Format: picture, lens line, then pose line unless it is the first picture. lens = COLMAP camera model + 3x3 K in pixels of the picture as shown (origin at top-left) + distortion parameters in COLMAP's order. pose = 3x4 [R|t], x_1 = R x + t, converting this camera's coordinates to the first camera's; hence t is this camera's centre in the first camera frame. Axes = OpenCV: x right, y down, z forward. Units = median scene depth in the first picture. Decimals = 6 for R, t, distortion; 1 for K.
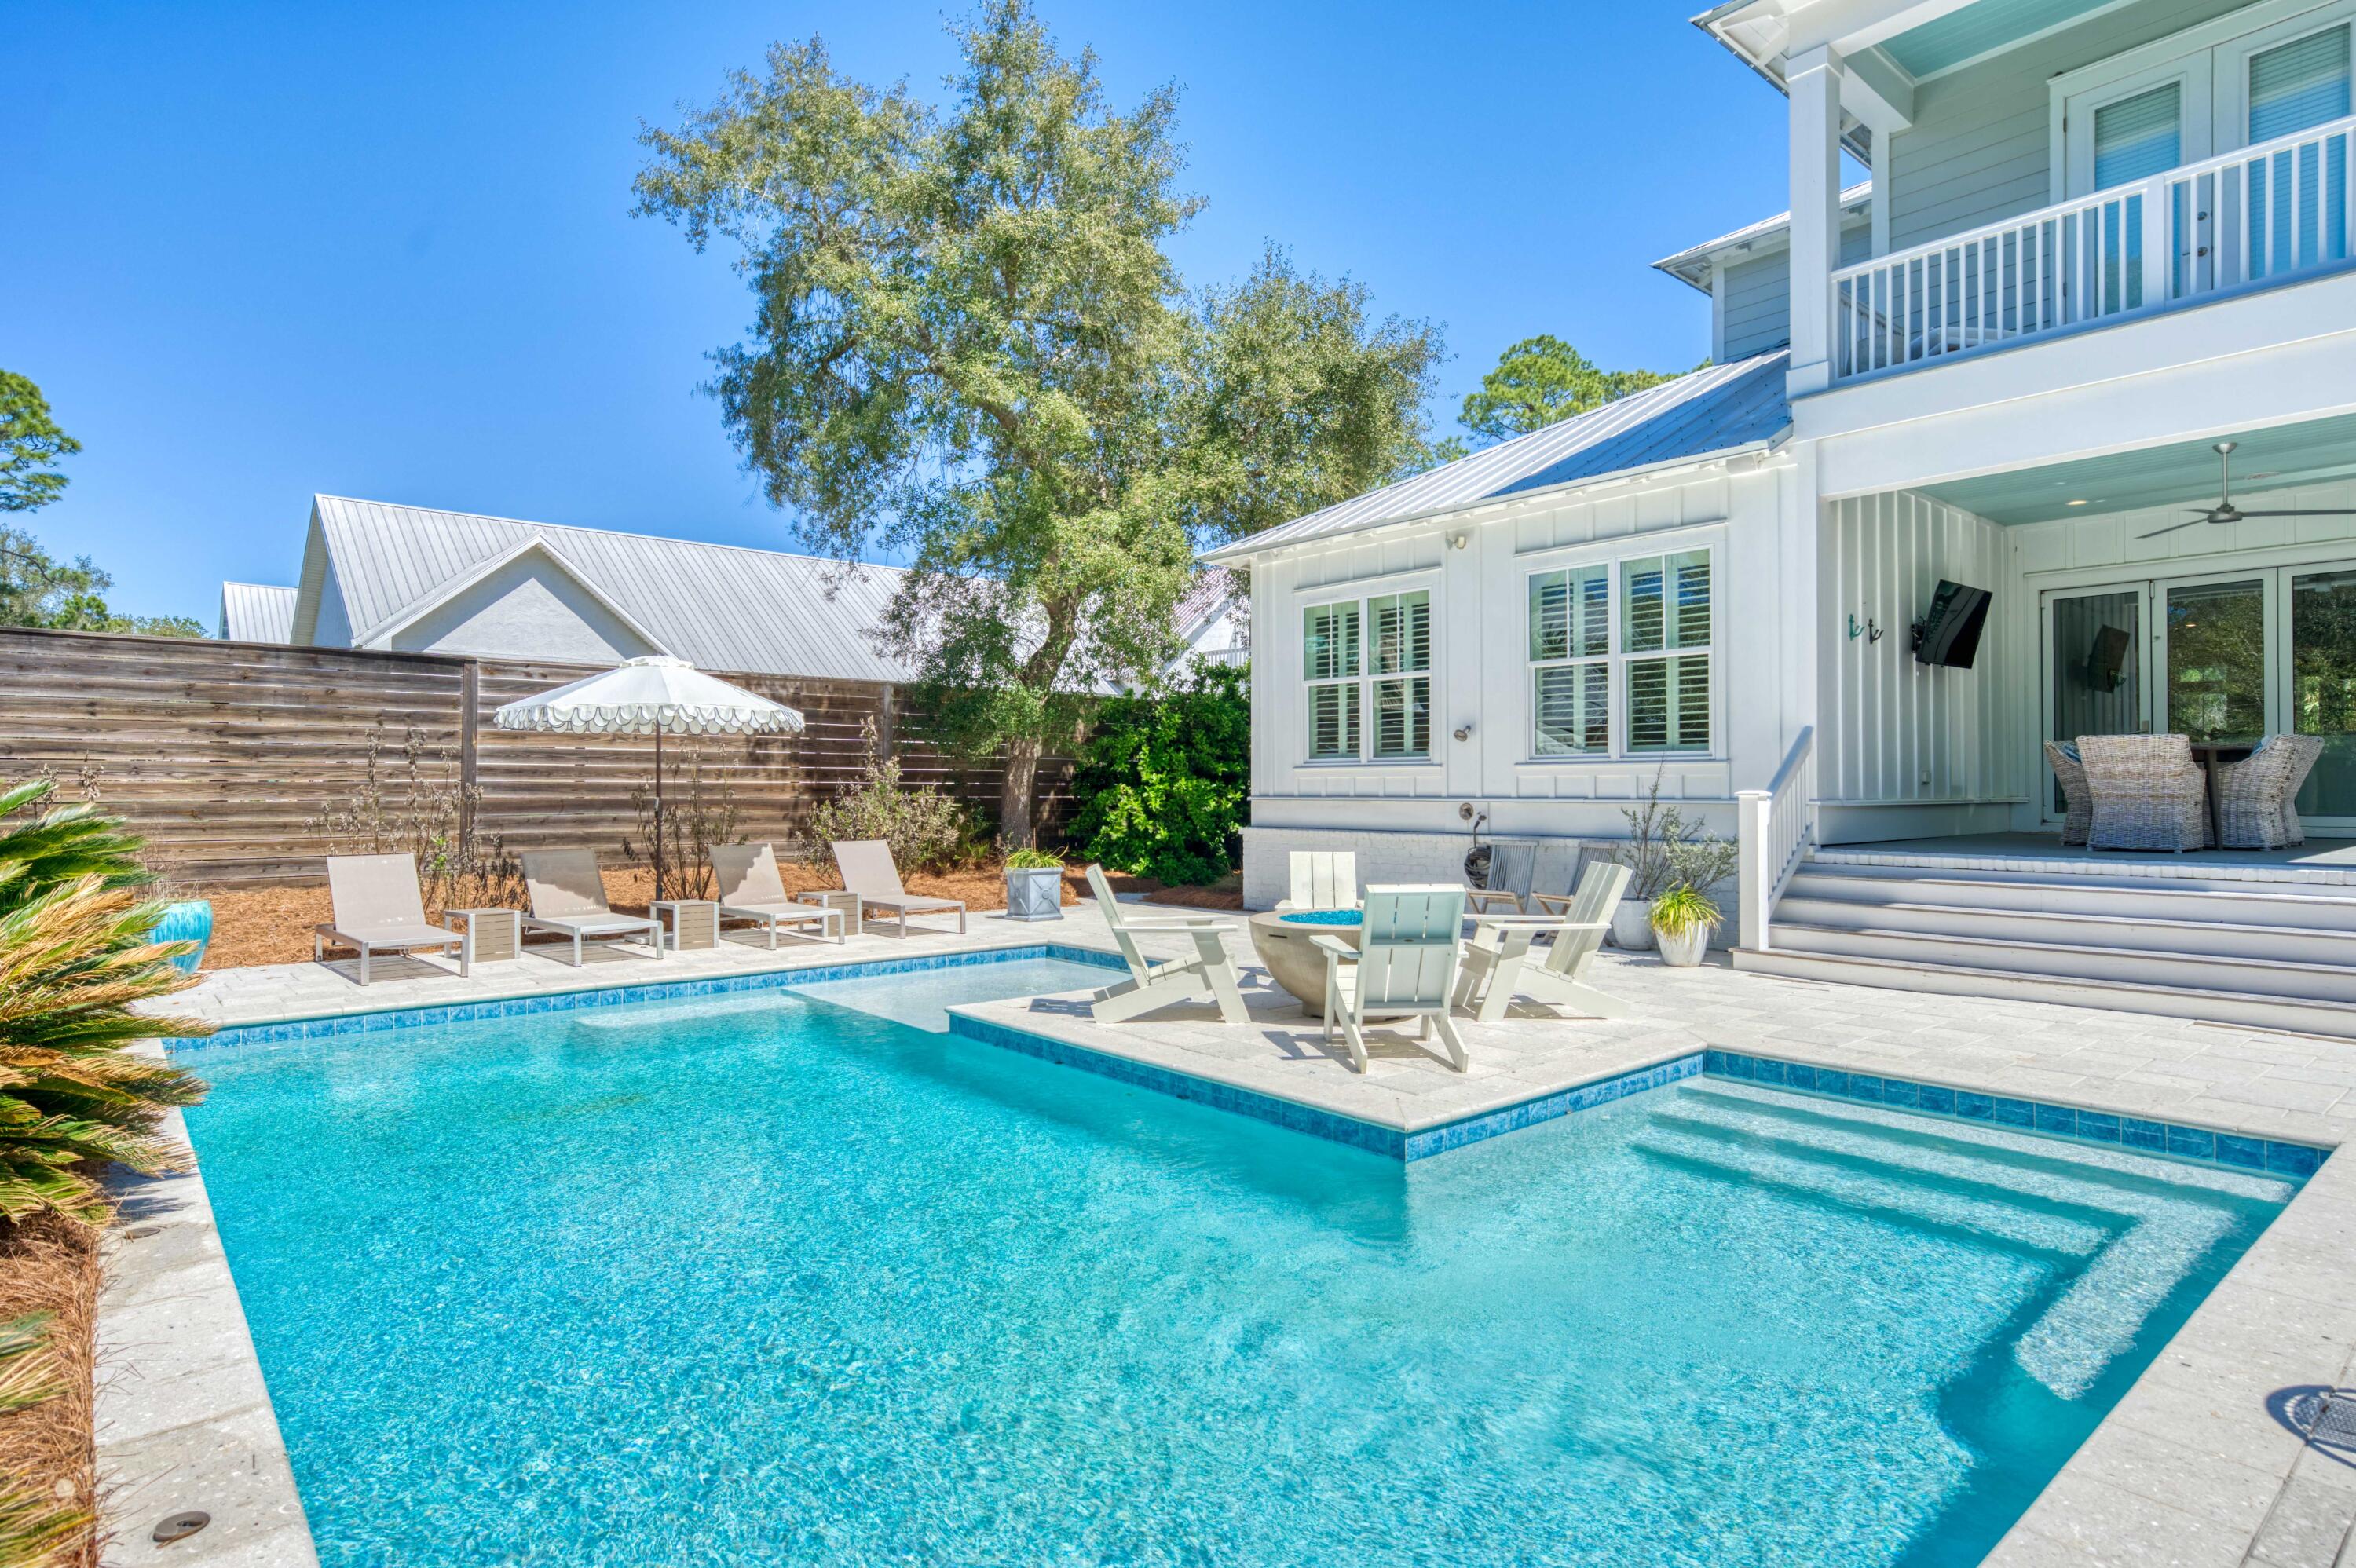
lens RADIAL K [[1232.6, 0, 1180.1], [0, 1232.6, 788.5], [0, 0, 1]] dist [-0.000242, -0.000089]
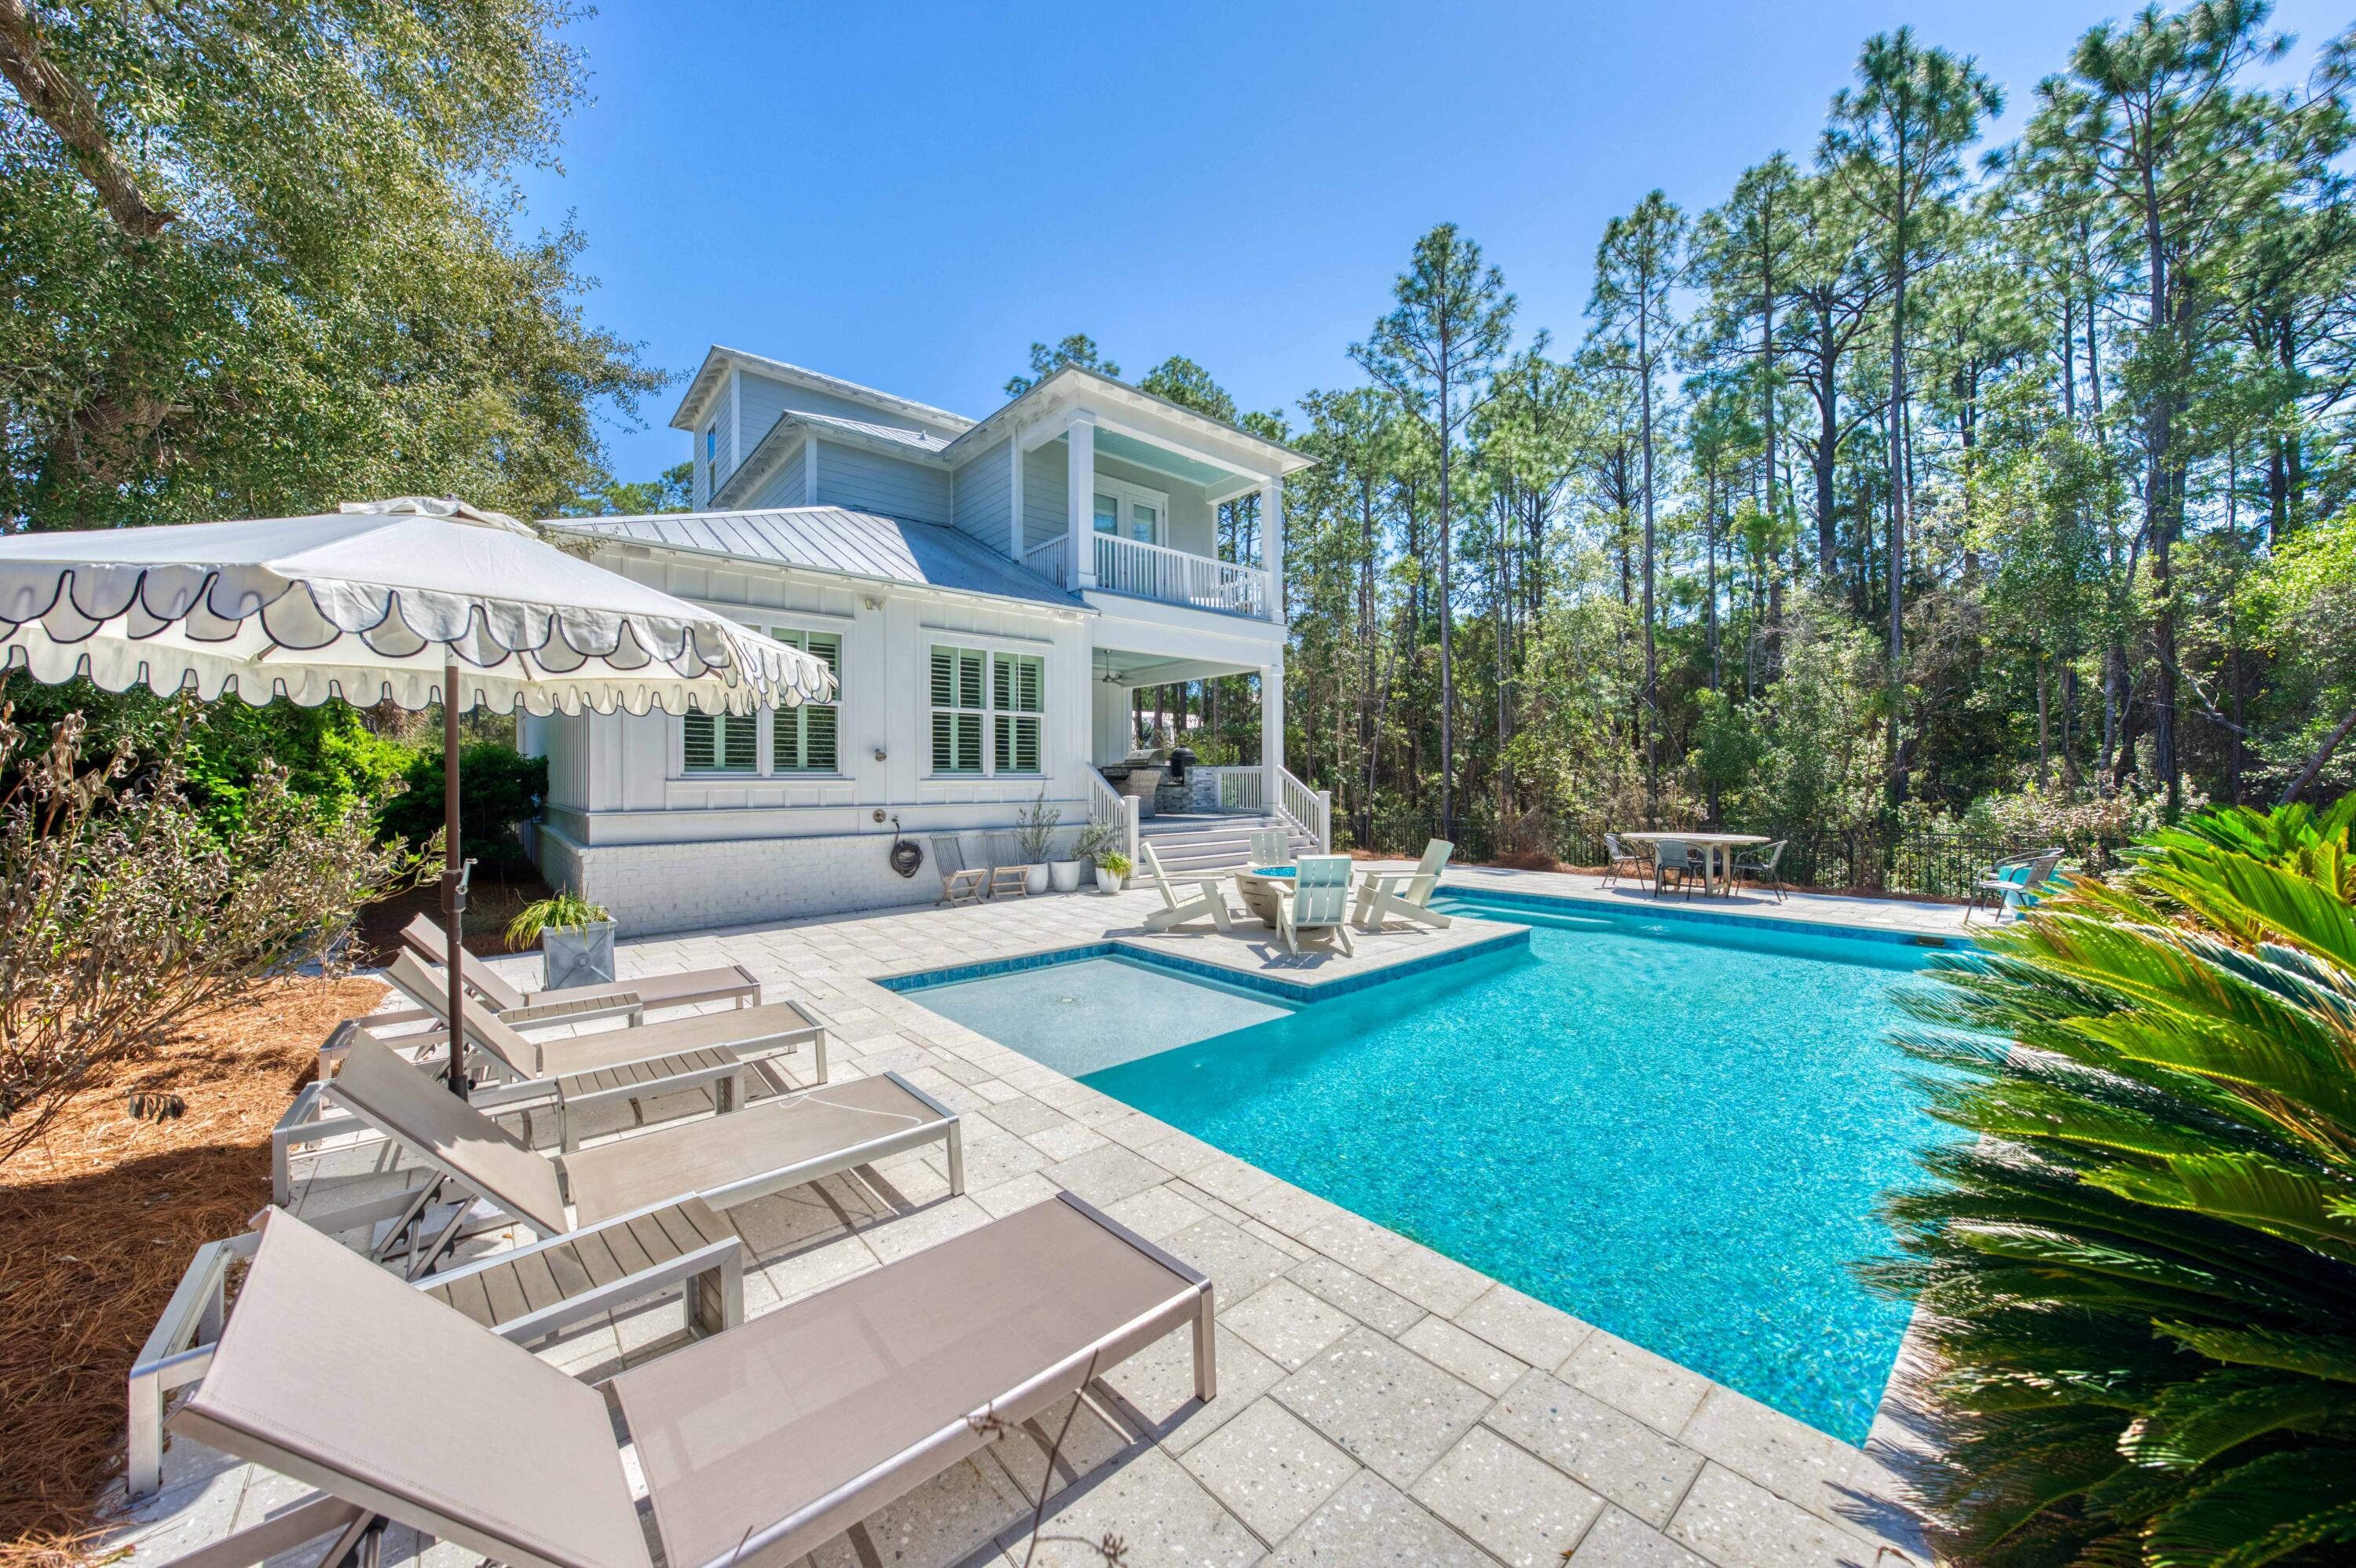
lens RADIAL K [[841.0, 0, 1178.6], [0, 841.0, 776.4], [0, 0, 1]] dist [-0.000355, -0.000004]
pose [[-0.012475, 0.004577, 0.999912, -0.701464], [0.005450, 0.999975, -0.004510, -0.018427], [-0.999907, 0.005393, -0.012499, 0.763005]]
